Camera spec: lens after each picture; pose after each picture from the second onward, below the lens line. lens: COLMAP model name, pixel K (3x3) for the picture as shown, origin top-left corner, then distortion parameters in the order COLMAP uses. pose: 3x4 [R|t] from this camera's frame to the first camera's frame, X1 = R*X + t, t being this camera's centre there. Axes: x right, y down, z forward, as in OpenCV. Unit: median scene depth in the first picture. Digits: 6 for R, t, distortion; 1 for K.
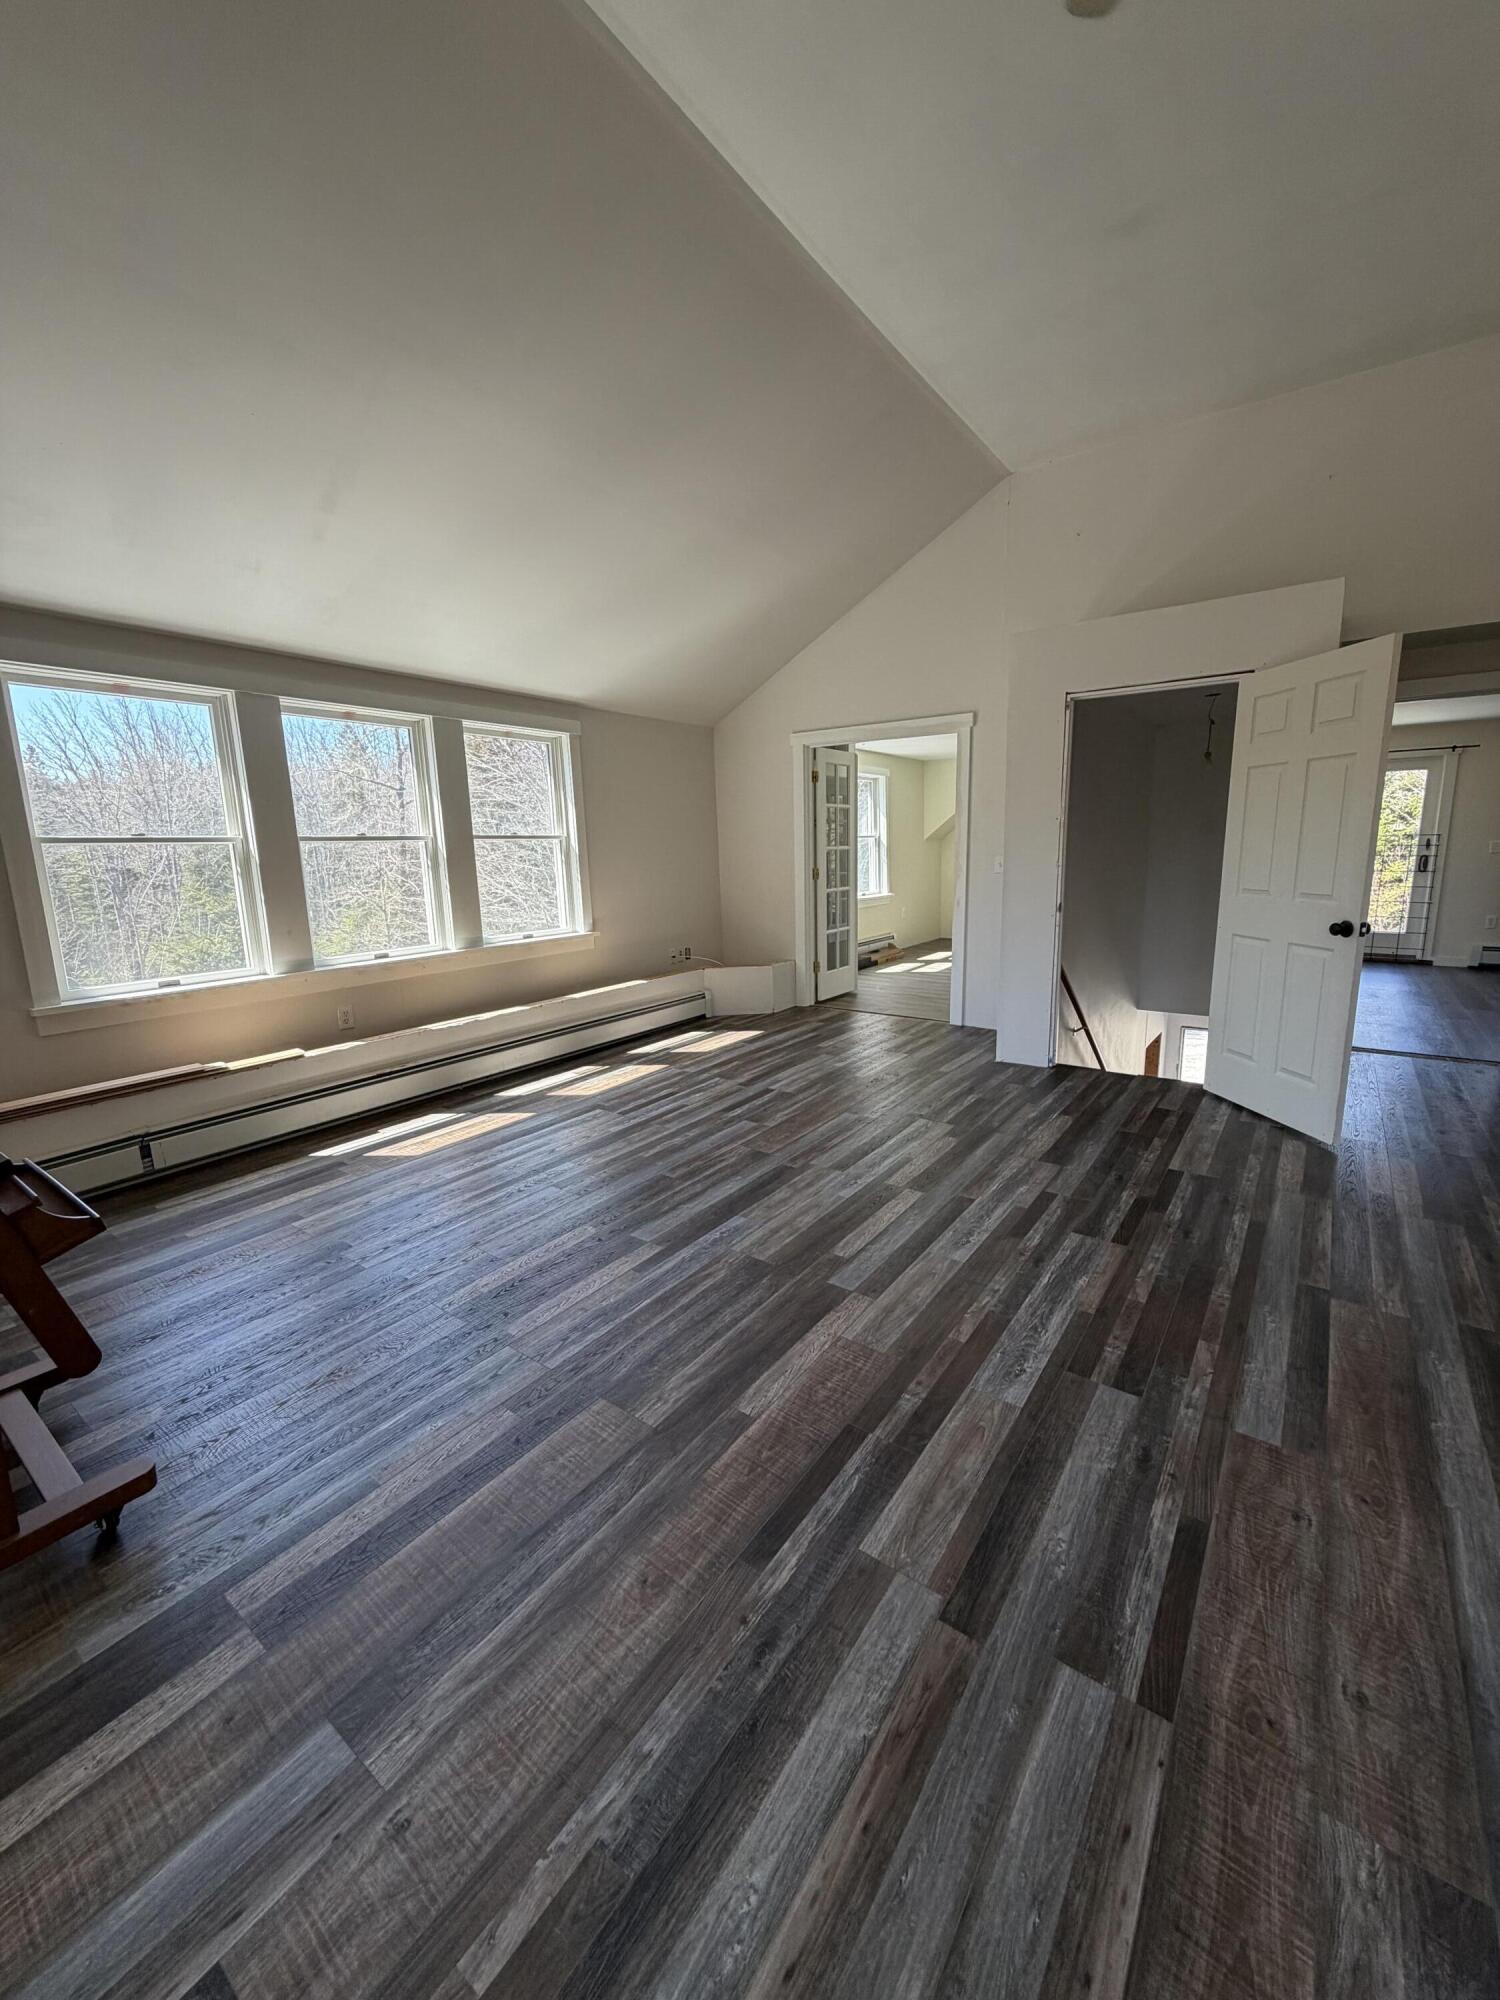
lens RADIAL K [[792.2, 0, 743.6], [0, 792.2, 996.6], [0, 0, 1]] dist [-0.005969, 0.001633]
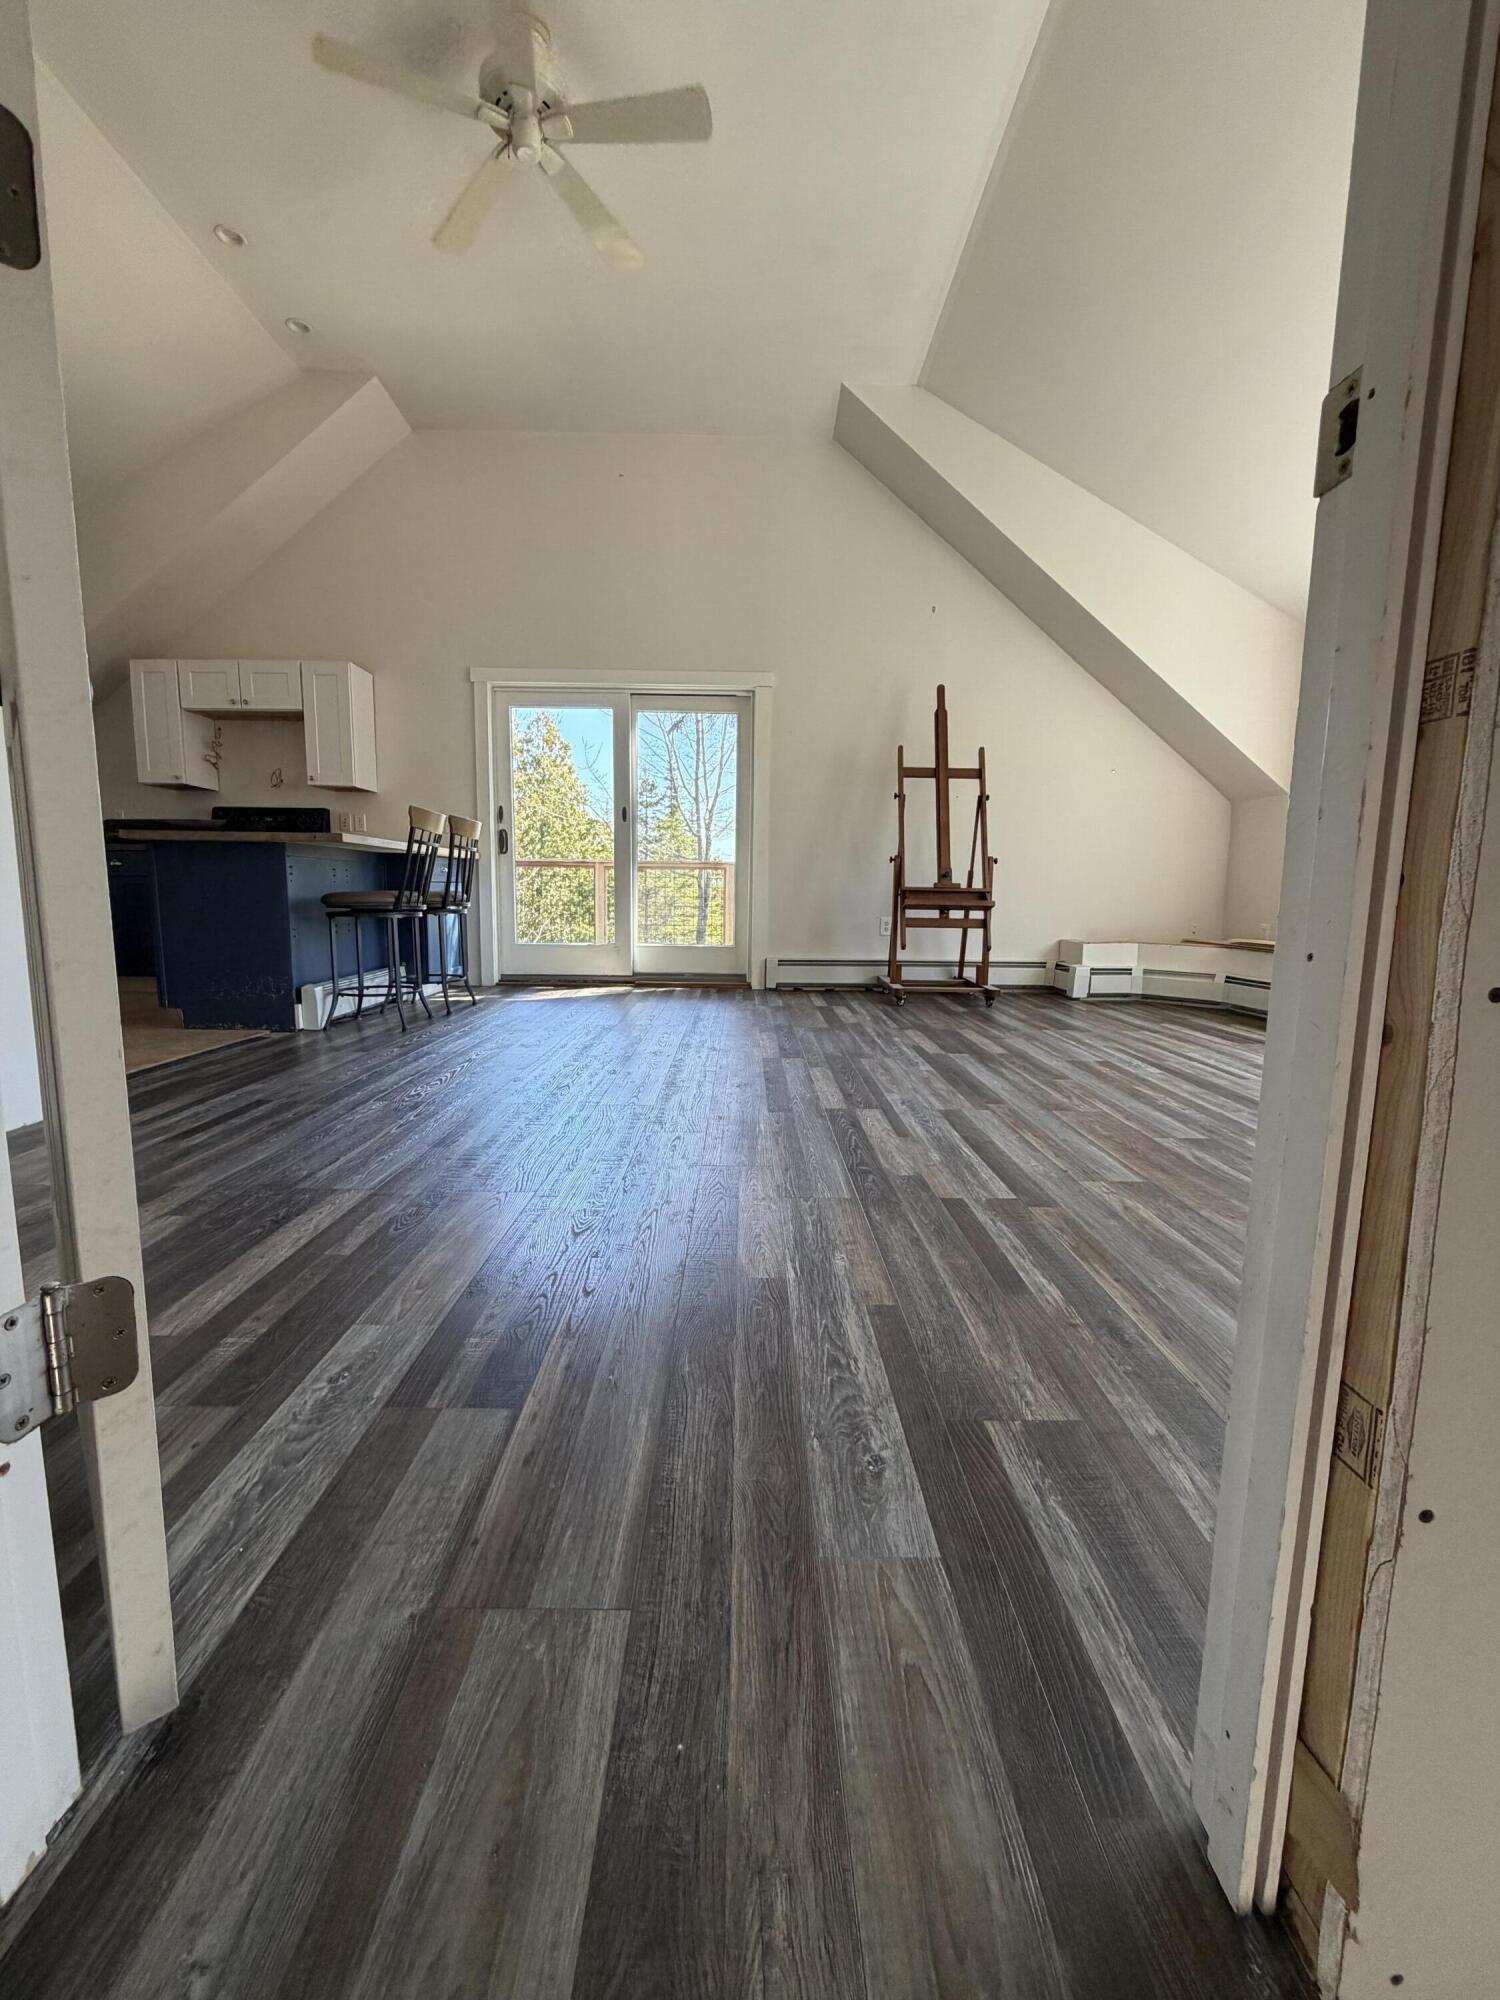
lens RADIAL K [[792.2, 0, 747.7], [0, 792.2, 996.3], [0, 0, 1]] dist [-0.005969, 0.001633]
pose [[-0.801866, 0.086703, -0.591180, 0.735718], [-0.110652, 0.950753, 0.289525, -0.089173], [0.587169, 0.297575, -0.752783, 1.469066]]
